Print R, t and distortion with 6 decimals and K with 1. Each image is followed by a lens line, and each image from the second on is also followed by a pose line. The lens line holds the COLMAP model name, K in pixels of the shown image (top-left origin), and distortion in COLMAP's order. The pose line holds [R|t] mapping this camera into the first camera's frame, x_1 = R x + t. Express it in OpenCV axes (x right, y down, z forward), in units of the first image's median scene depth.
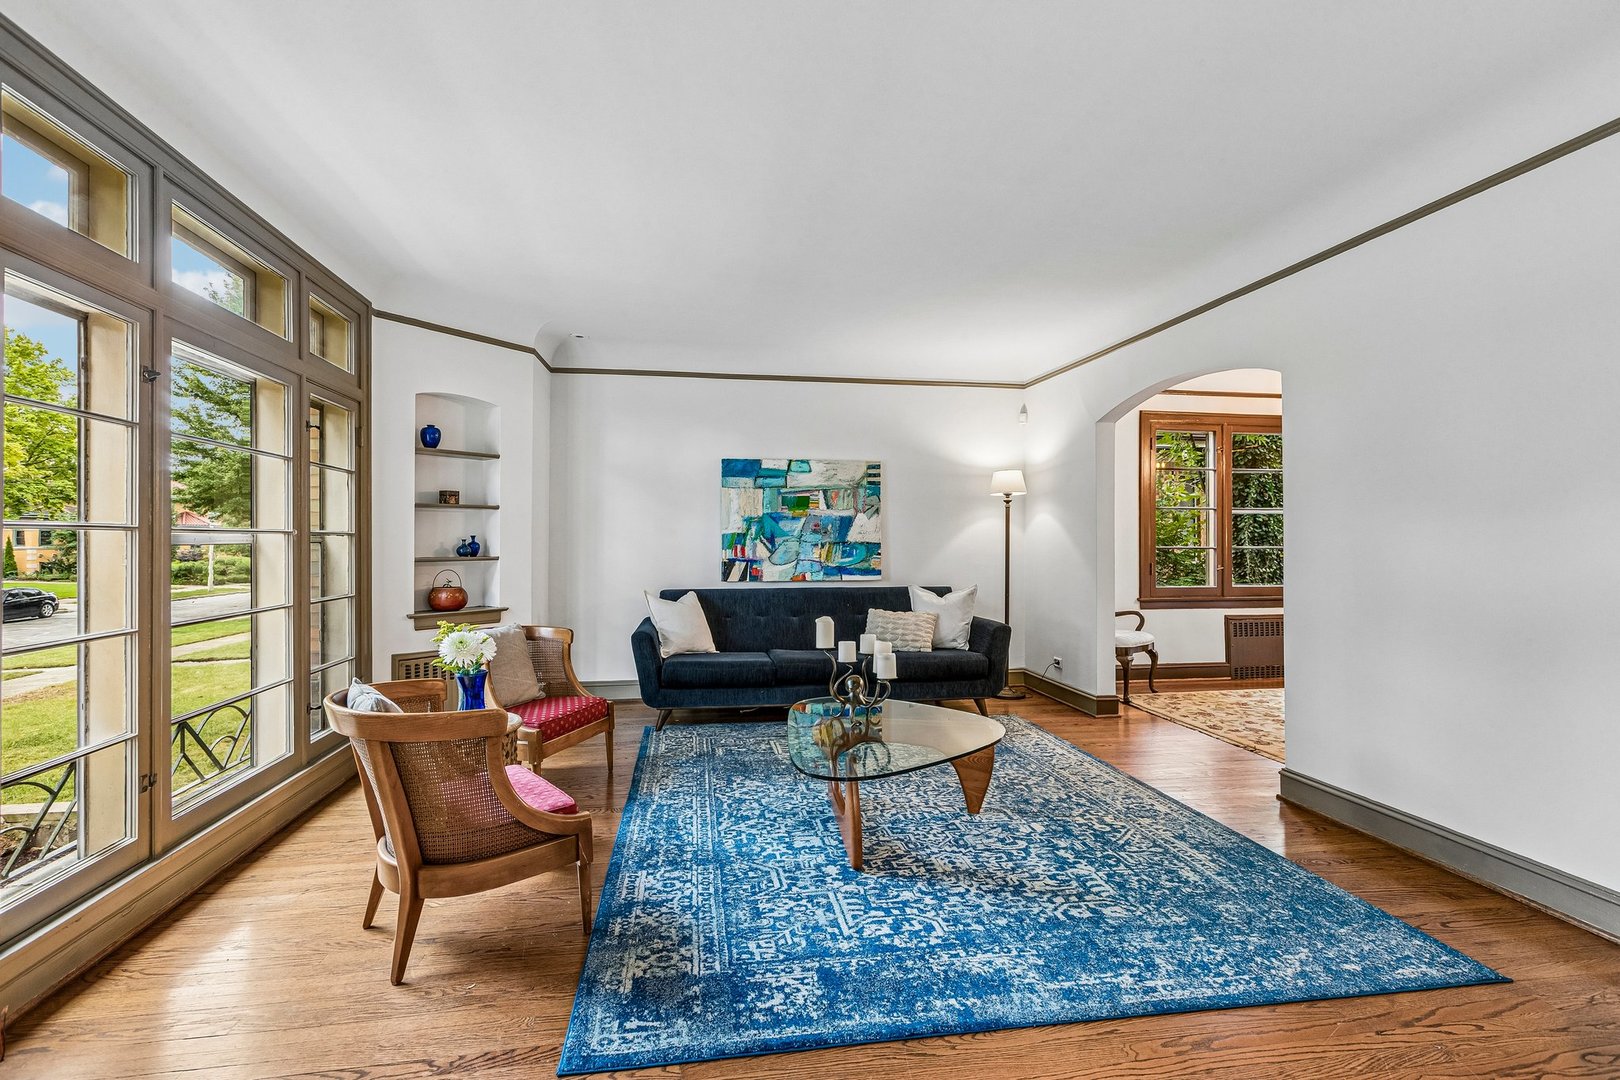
lens RADIAL K [[724.2, 0, 810.0], [0, 724.2, 540.0], [0, 0, 1]] dist [0.001780, -0.000144]
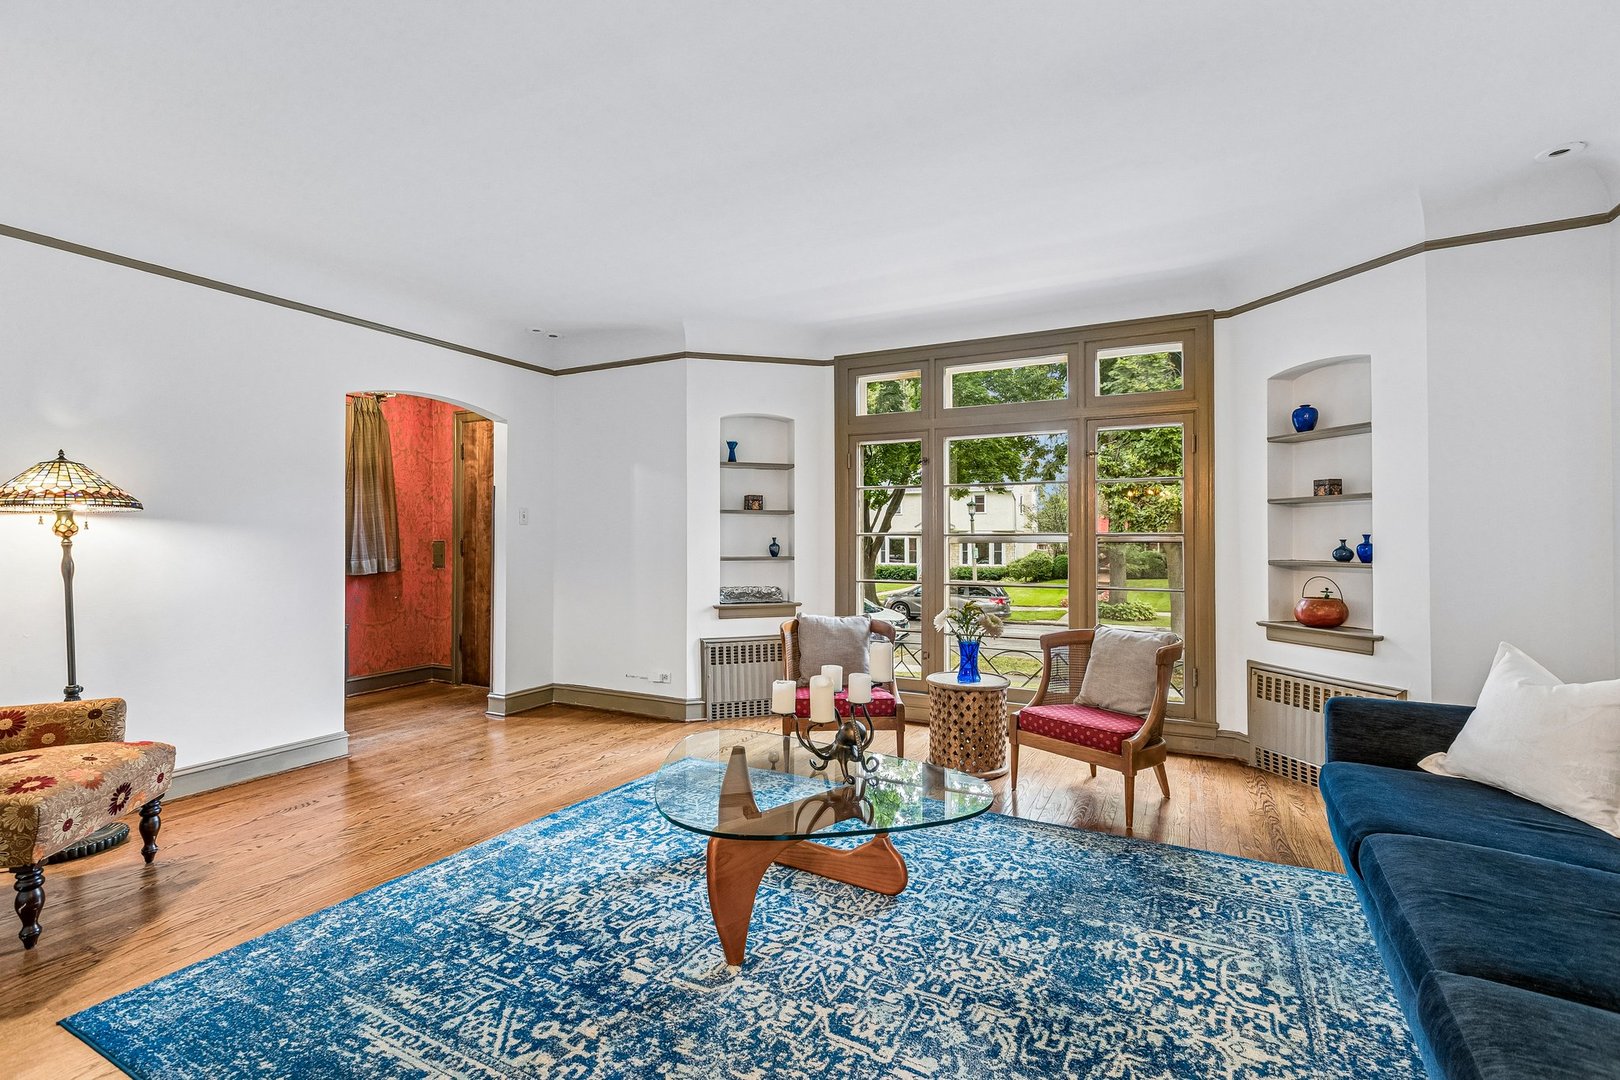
lens RADIAL K [[724.2, 0, 810.0], [0, 724.2, 540.0], [0, 0, 1]] dist [0.001780, -0.000144]
pose [[-0.597042, 0.002925, -0.802204, 0.836551], [0.002623, 0.999995, 0.001694, -0.004277], [0.802206, -0.001092, -0.597047, 1.706933]]
